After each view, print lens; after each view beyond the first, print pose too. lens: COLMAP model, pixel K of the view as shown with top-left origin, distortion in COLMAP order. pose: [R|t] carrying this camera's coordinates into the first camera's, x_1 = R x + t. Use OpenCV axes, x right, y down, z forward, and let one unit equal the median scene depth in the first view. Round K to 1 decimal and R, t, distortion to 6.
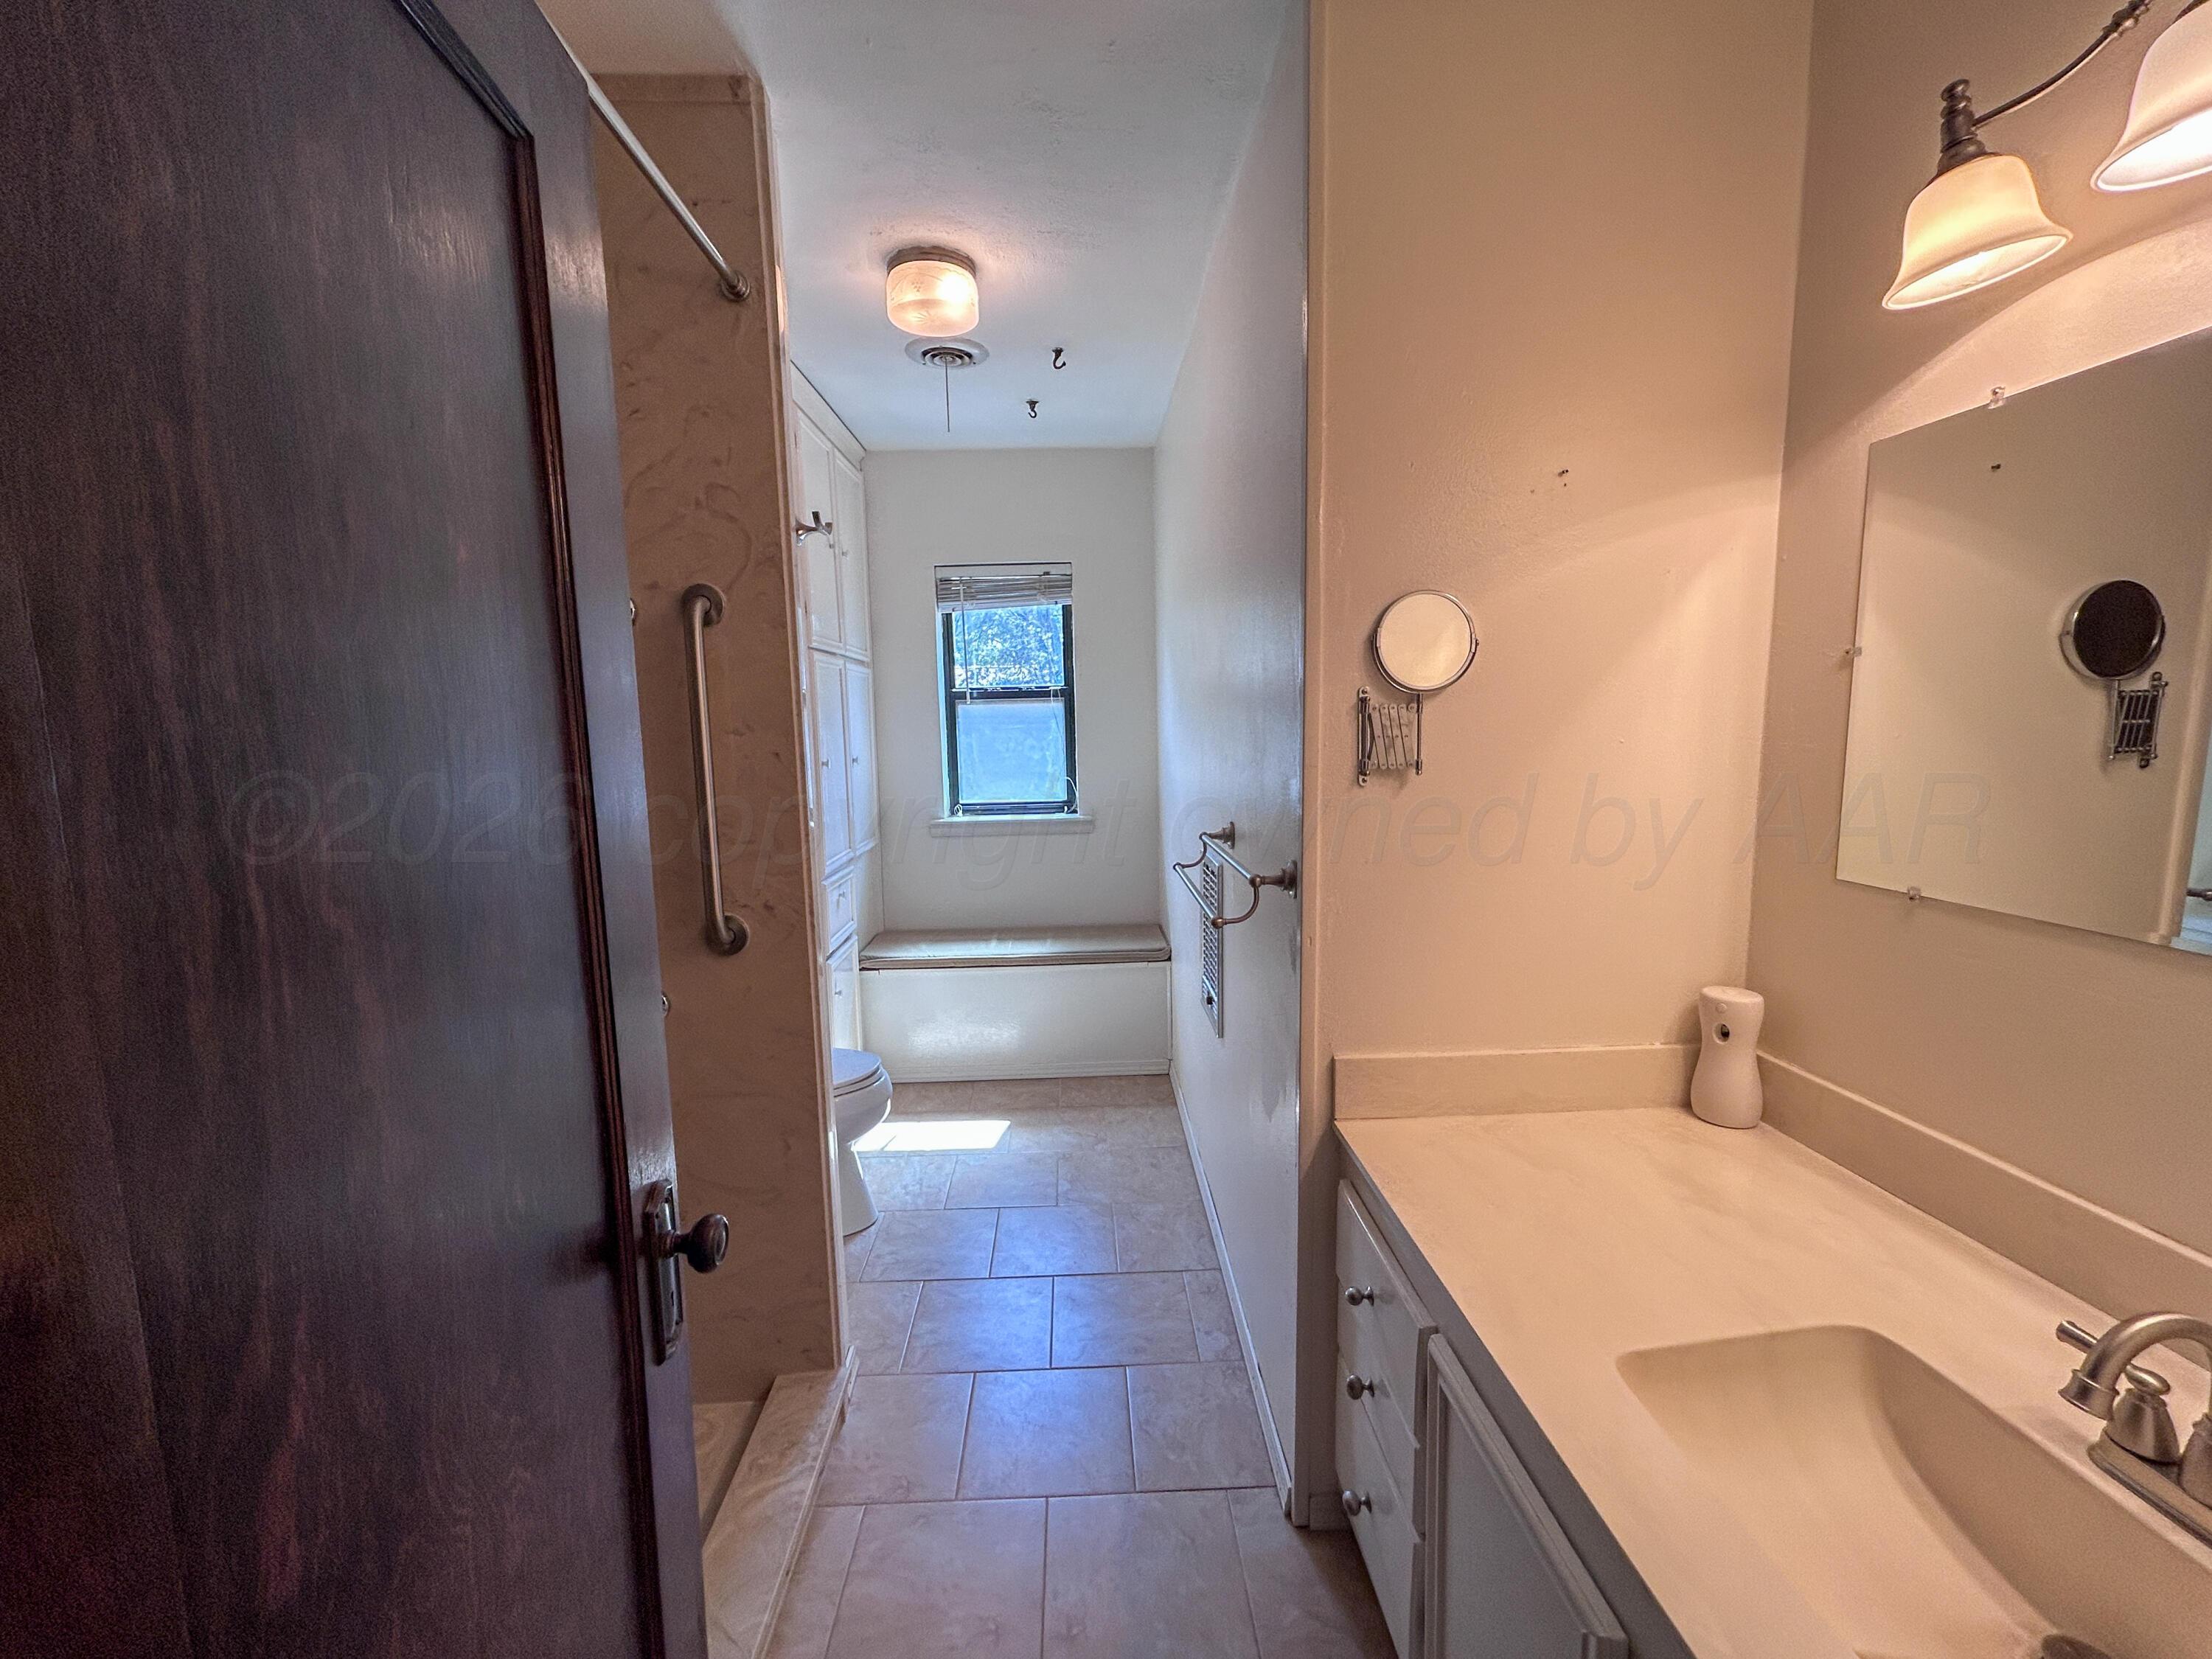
lens RADIAL K [[899.8, 0, 1103.3], [0, 899.8, 827.8], [0, 0, 1]] dist [-0.003261, 0.000474]
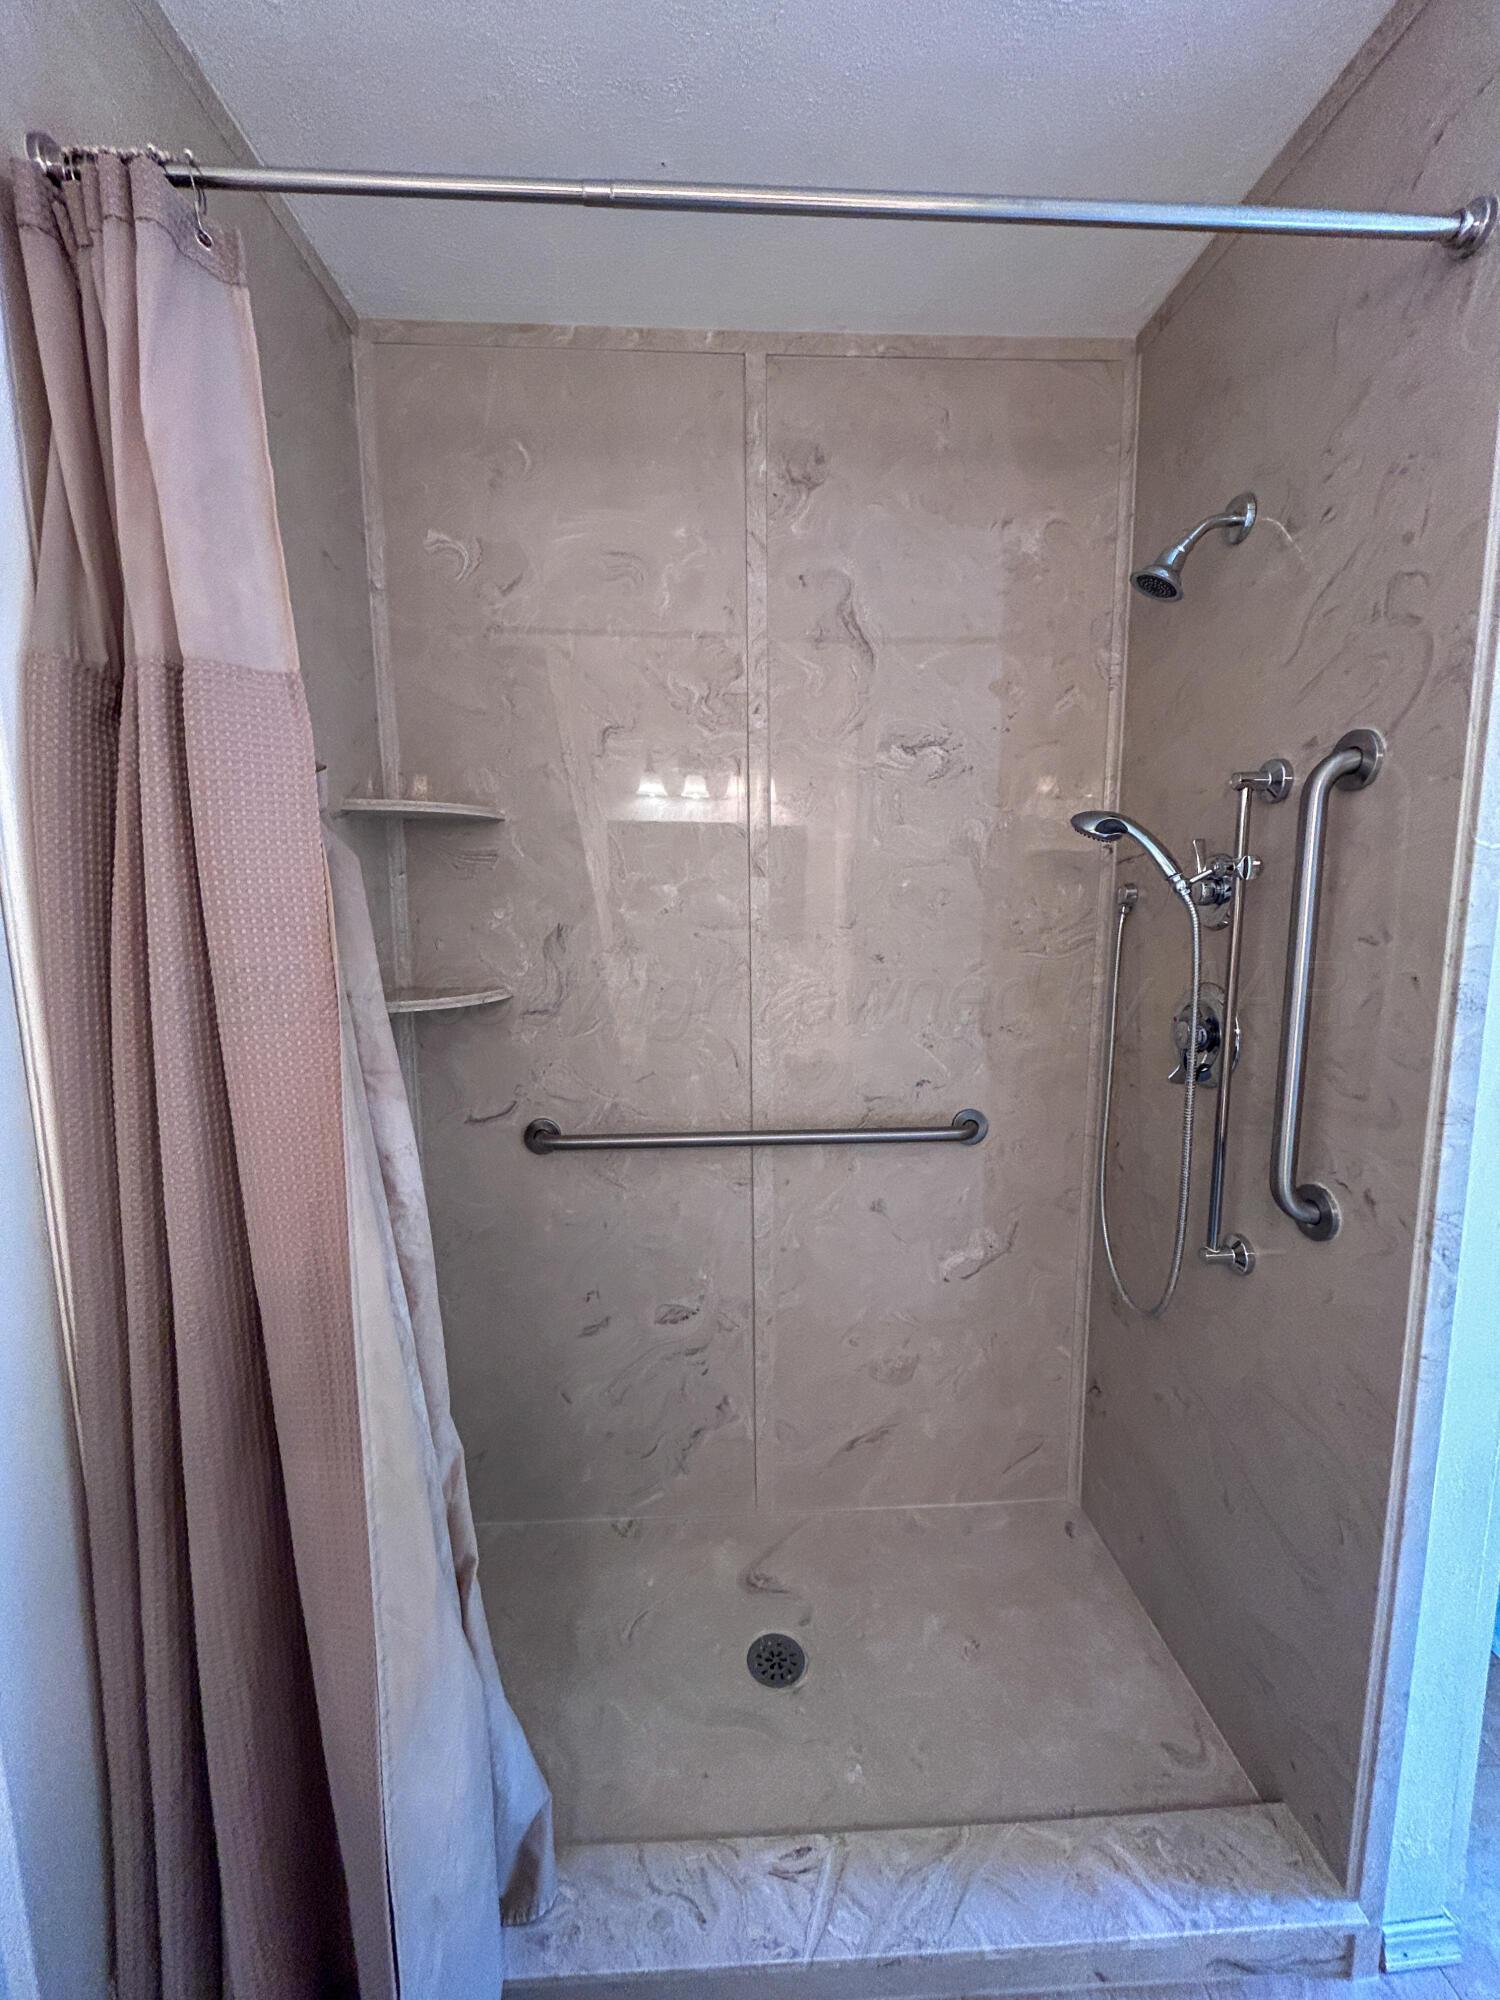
lens RADIAL K [[813.5, 0, 751.4], [0, 813.5, 999.3], [0, 0, 1]] dist [-0.003261, 0.000474]
pose [[0.017172, 0.157113, -0.987431, 0.213852], [-0.116408, 0.981175, 0.154094, -0.106362], [0.993053, 0.112299, 0.035138, 0.533051]]
